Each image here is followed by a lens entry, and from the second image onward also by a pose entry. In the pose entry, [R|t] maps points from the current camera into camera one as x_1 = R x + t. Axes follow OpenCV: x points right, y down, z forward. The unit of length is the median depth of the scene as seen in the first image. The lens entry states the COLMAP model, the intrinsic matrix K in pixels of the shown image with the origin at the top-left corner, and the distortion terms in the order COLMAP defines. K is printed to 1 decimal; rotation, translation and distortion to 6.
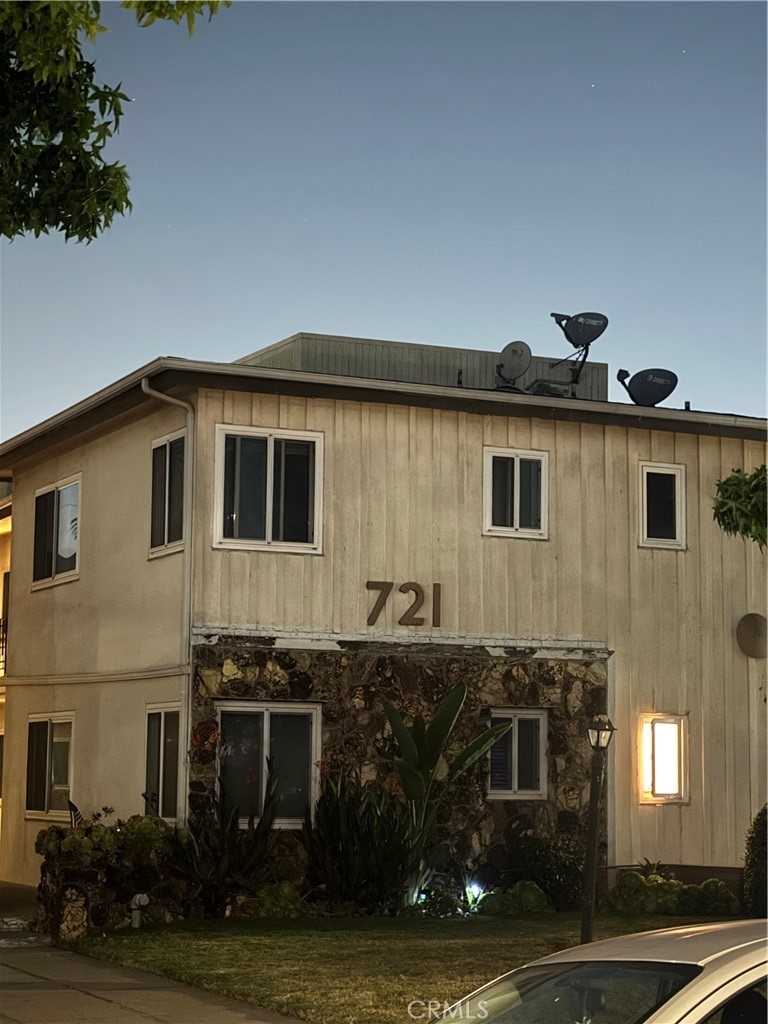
lens RADIAL K [[2135.7, 0, 384.0], [0, 2135.7, 512.0], [0, 0, 1]] dist [0.098747, 0.231884]
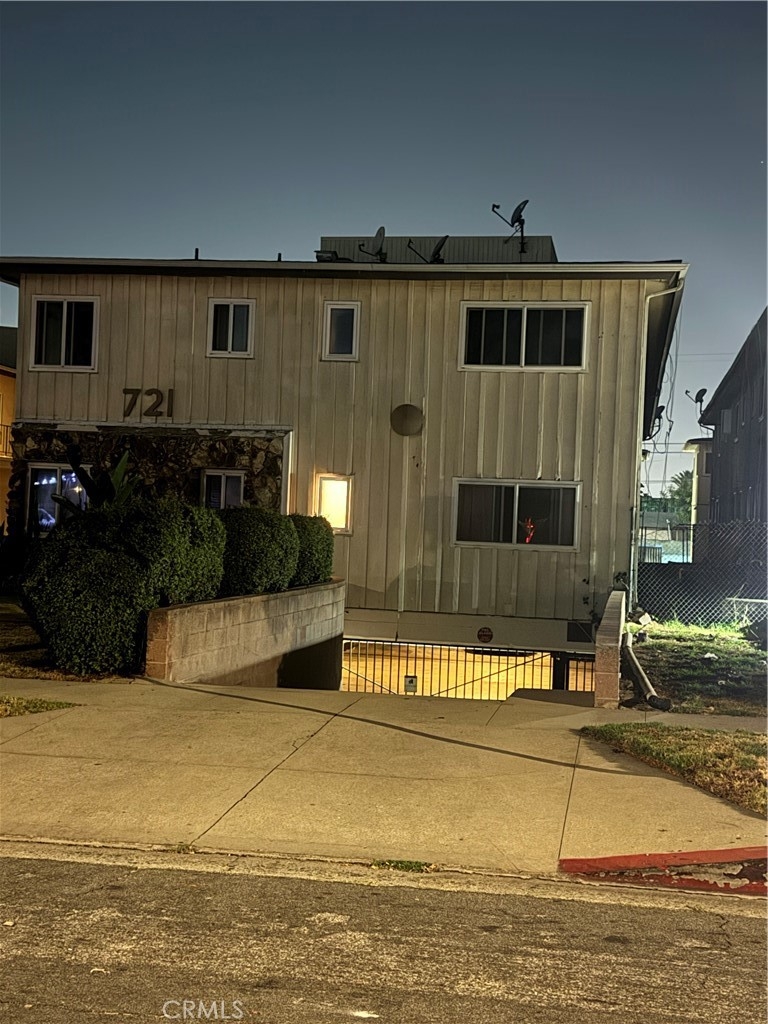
lens RADIAL K [[1273.0, 0, 384.0], [0, 1273.0, 512.0], [0, 0, 1]] dist [0.227069, -0.482752]
pose [[0.810818, 0.015846, -0.585084, 0.698484], [0.038005, 0.996099, 0.079645, 0.053908], [0.584064, -0.086813, 0.807052, 0.323205]]
